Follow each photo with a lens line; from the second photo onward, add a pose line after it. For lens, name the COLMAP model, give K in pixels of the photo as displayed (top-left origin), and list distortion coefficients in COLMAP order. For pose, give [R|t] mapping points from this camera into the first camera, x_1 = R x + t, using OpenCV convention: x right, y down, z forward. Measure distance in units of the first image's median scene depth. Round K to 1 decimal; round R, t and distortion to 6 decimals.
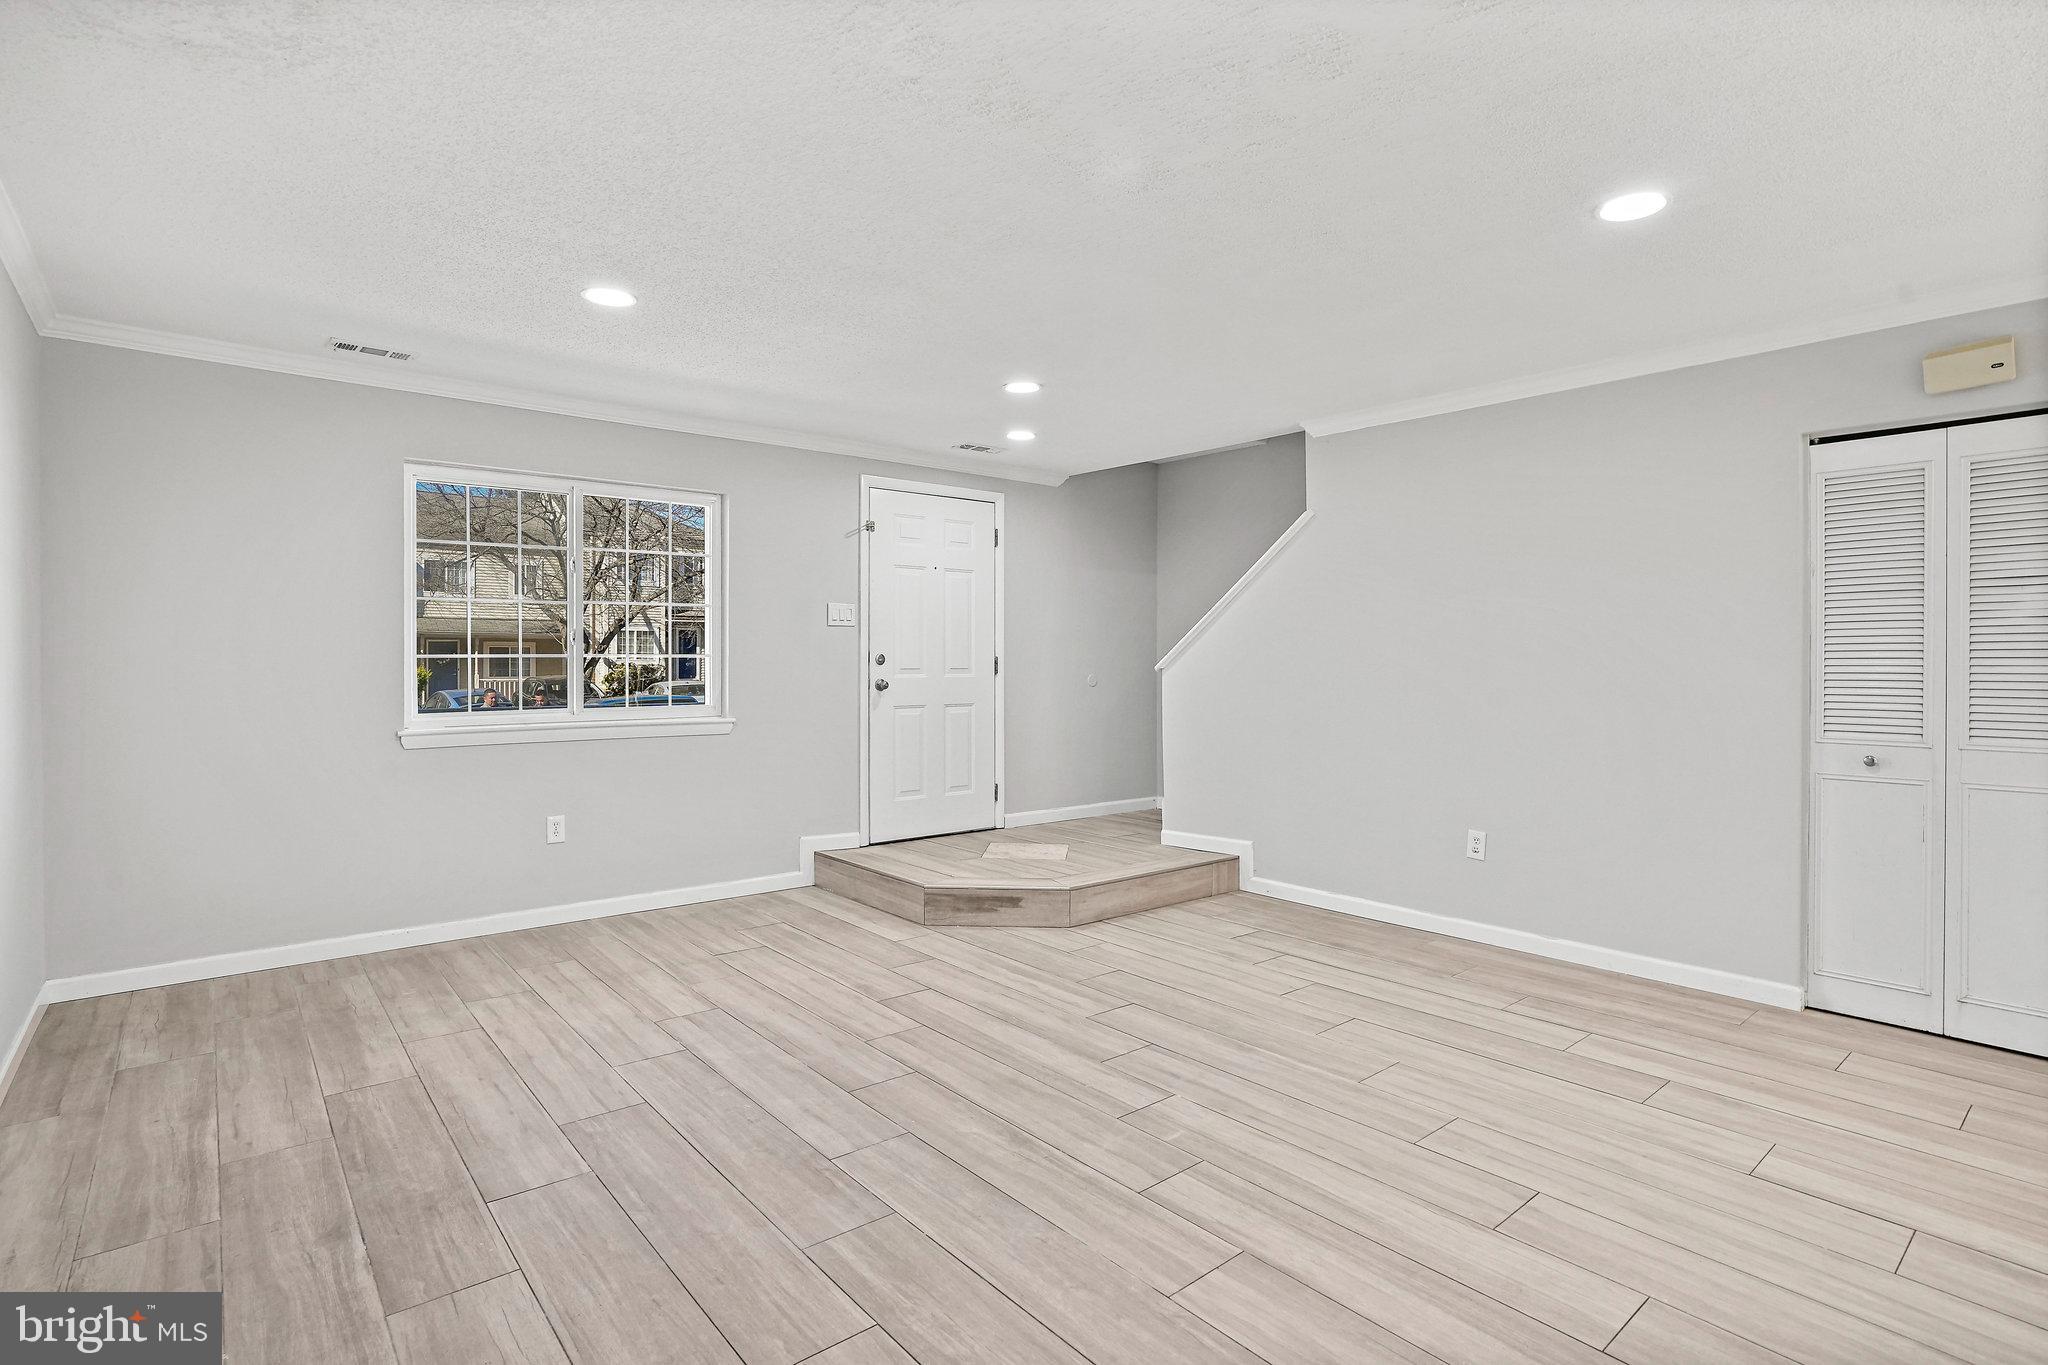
lens RADIAL K [[1004.9, 0, 1013.5], [0, 1004.9, 676.2], [0, 0, 1]] dist [-0.058612, 0.027560]
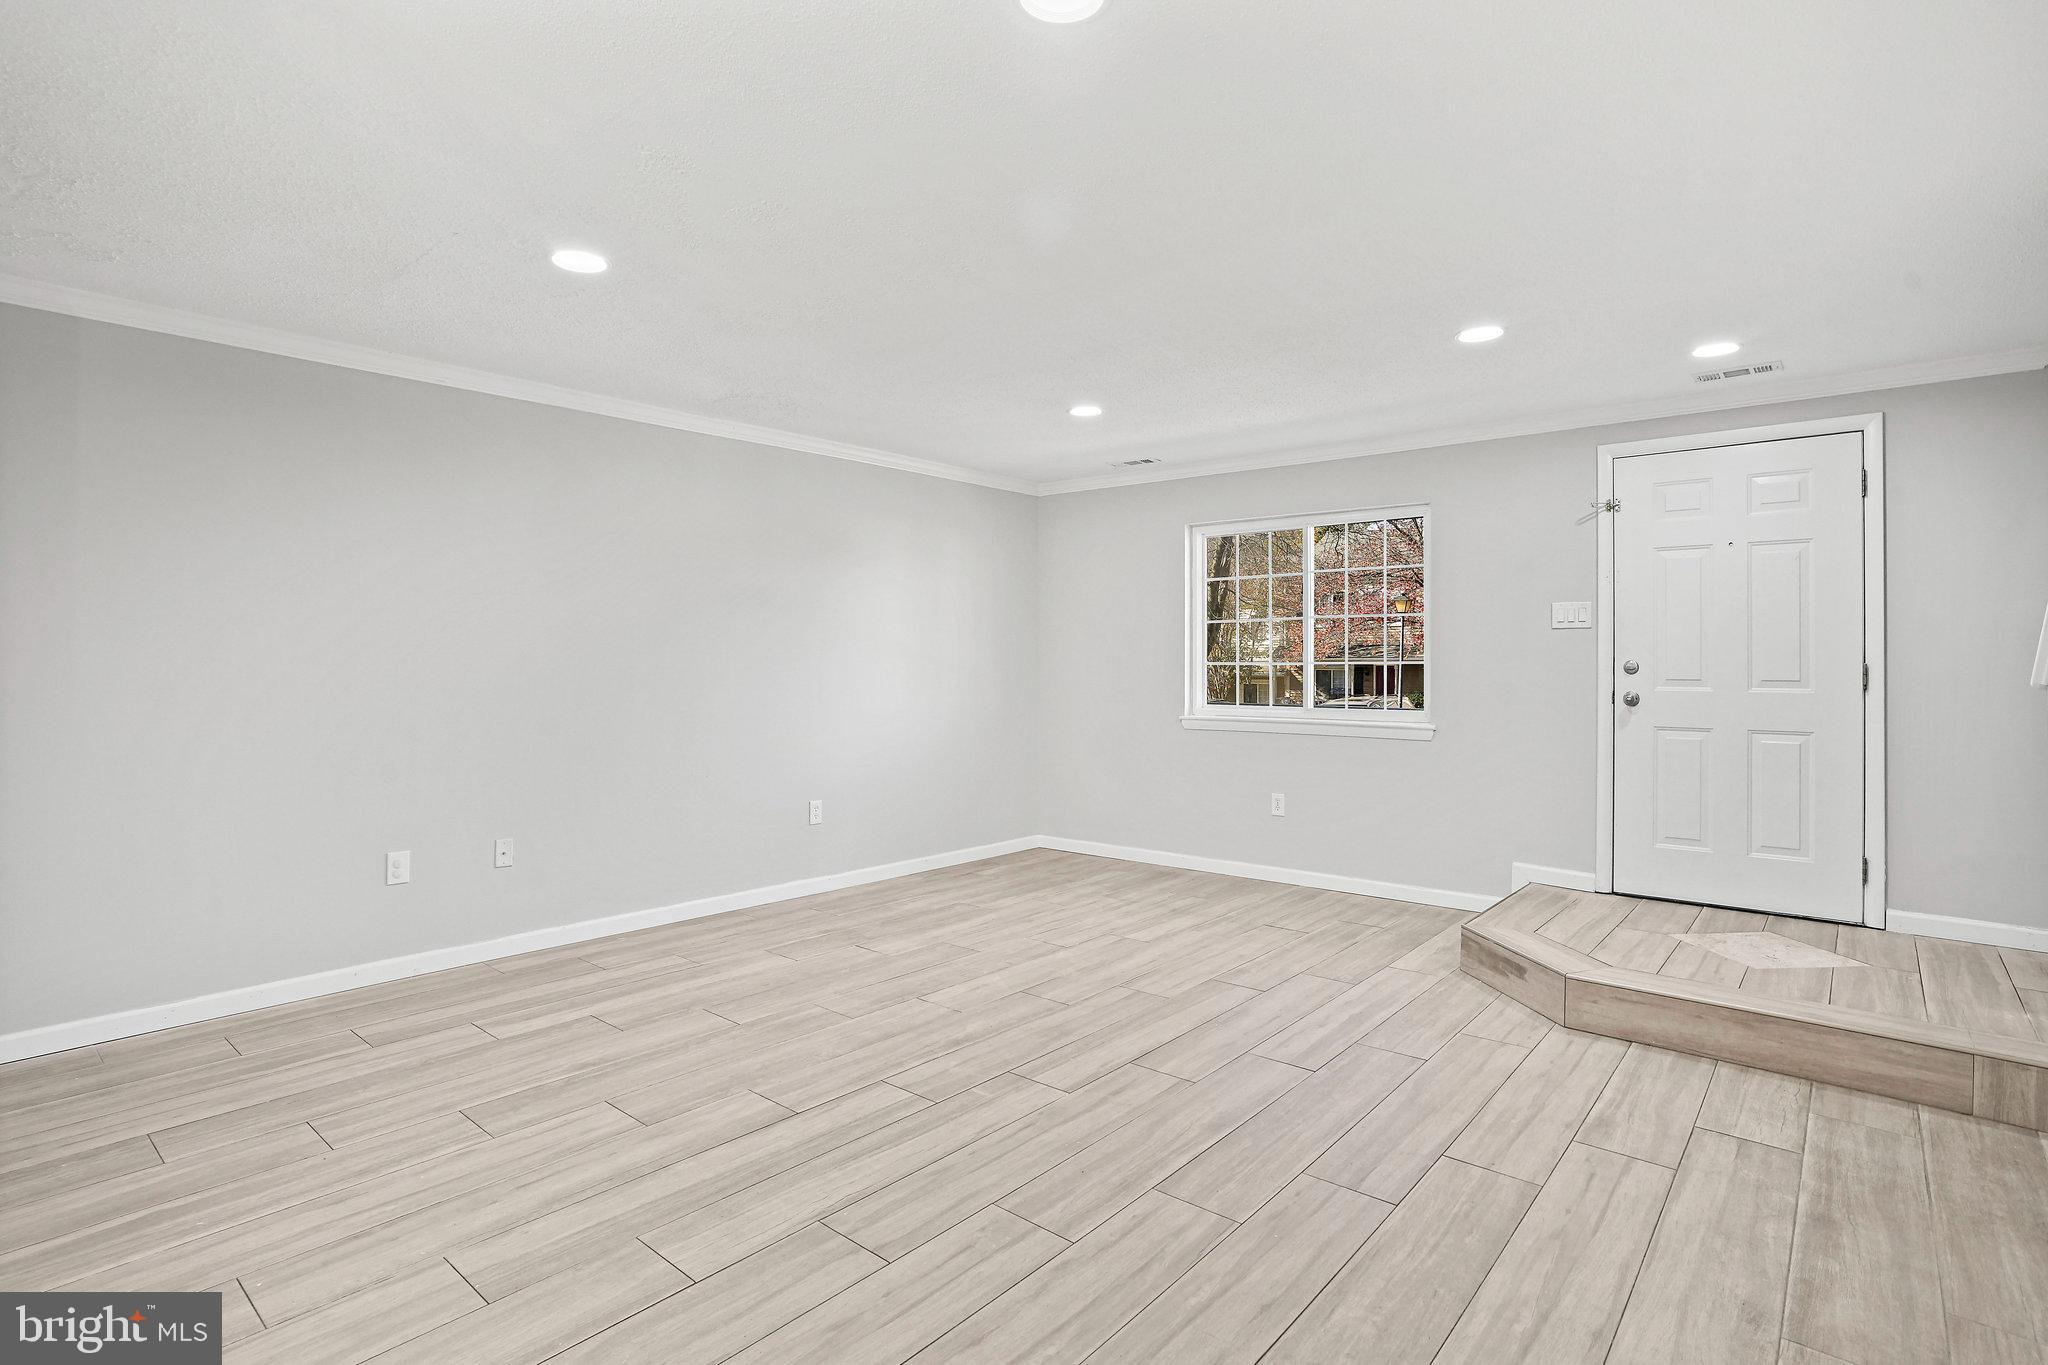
lens RADIAL K [[1004.9, 0, 1013.5], [0, 1004.9, 676.2], [0, 0, 1]] dist [-0.058612, 0.027560]
pose [[0.165397, 0.009331, -0.986183, 0.919577], [-0.018813, 0.999803, 0.006305, -0.008613], [0.986048, 0.017510, 0.165540, 0.612177]]
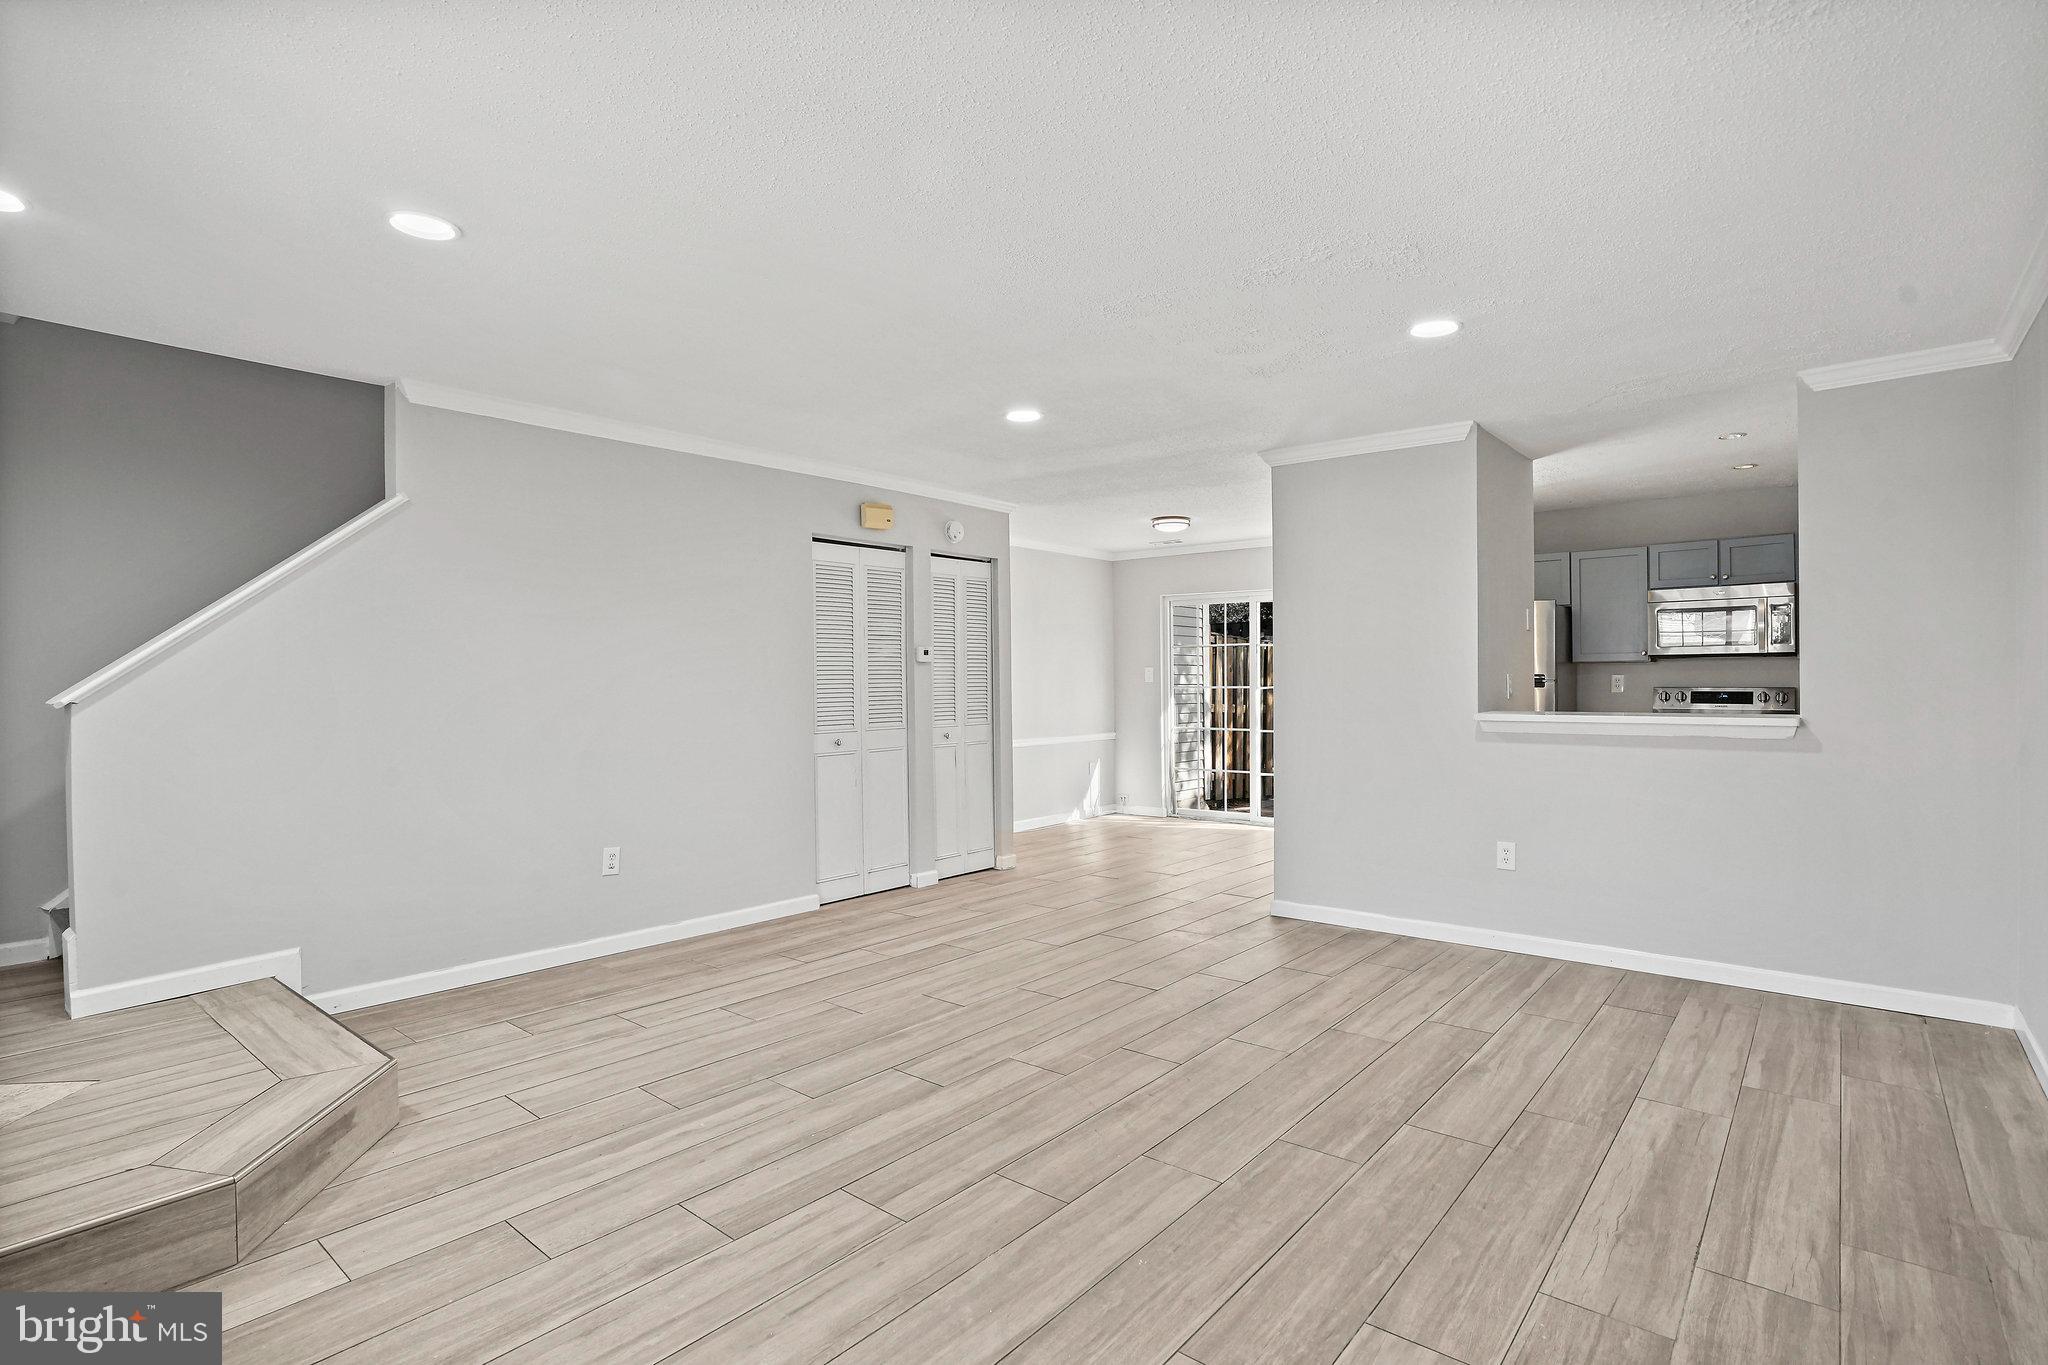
lens RADIAL K [[1004.9, 0, 1013.5], [0, 1004.9, 676.2], [0, 0, 1]] dist [-0.058612, 0.027560]
pose [[-0.175838, 0.001168, 0.984418, -0.781703], [0.021267, 0.999770, 0.002612, -0.020836], [-0.984189, 0.021395, -0.175822, 0.947828]]
